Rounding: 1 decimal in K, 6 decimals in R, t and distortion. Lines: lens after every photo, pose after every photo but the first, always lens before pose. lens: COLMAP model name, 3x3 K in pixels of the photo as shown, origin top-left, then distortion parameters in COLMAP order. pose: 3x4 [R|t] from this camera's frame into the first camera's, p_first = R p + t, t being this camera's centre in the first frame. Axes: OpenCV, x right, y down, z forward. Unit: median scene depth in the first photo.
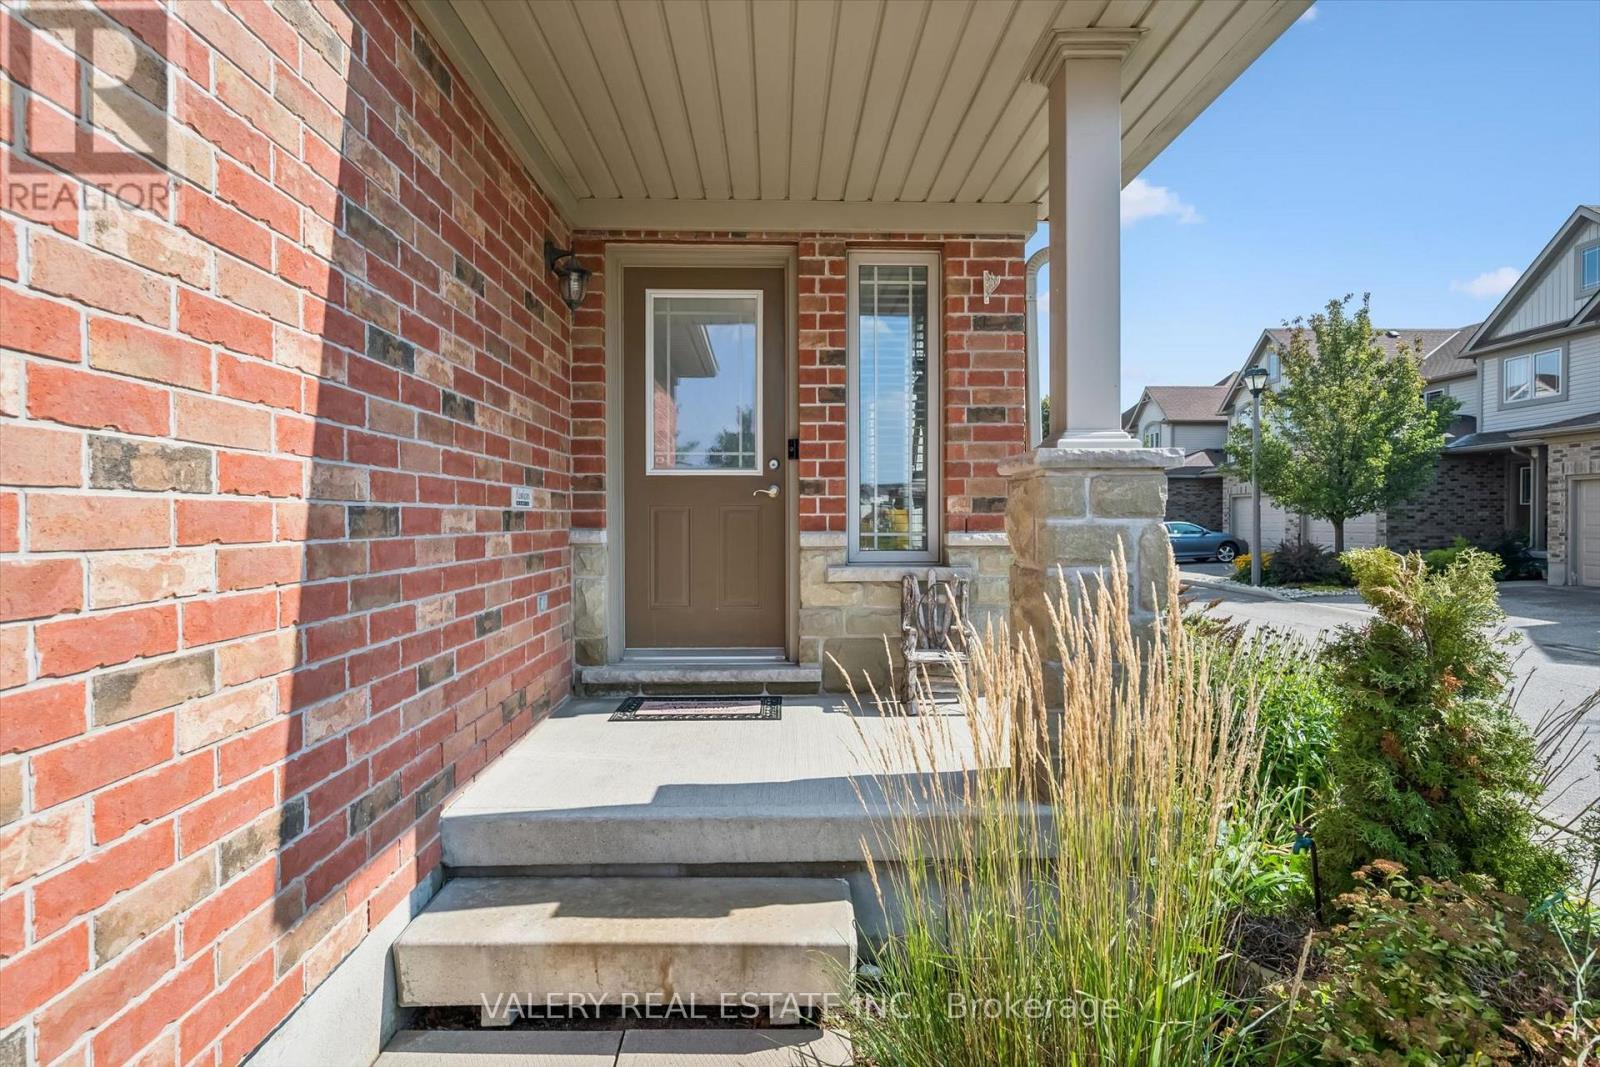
lens RADIAL K [[830.1, 0, 774.4], [0, 830.1, 583.8], [0, 0, 1]] dist [-0.002495, -0.000222]
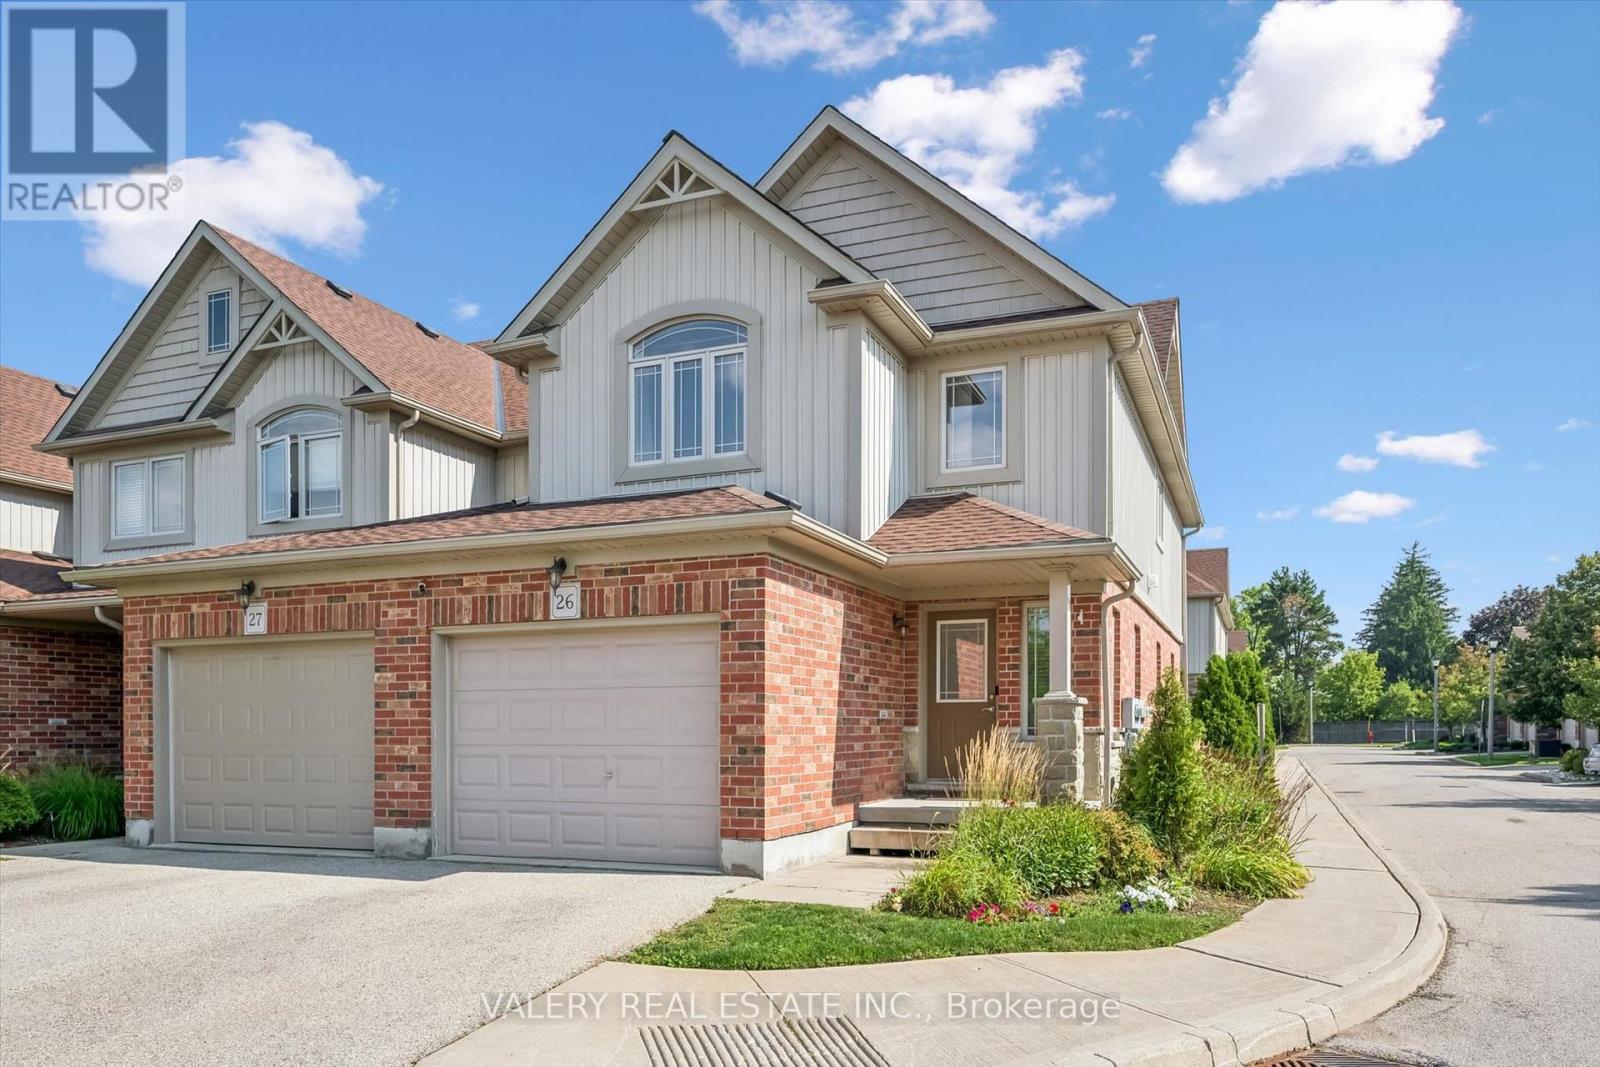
lens RADIAL K [[1142.2, 0, 800.0], [0, 1142.2, 533.5], [0, 0, 1]] dist [-0.004339, -0.000965]
pose [[0.928199, -0.066718, -0.366053, 0.786535], [-0.025049, 0.970356, -0.240377, 0.212554], [0.371239, 0.232287, 0.899013, -2.406735]]
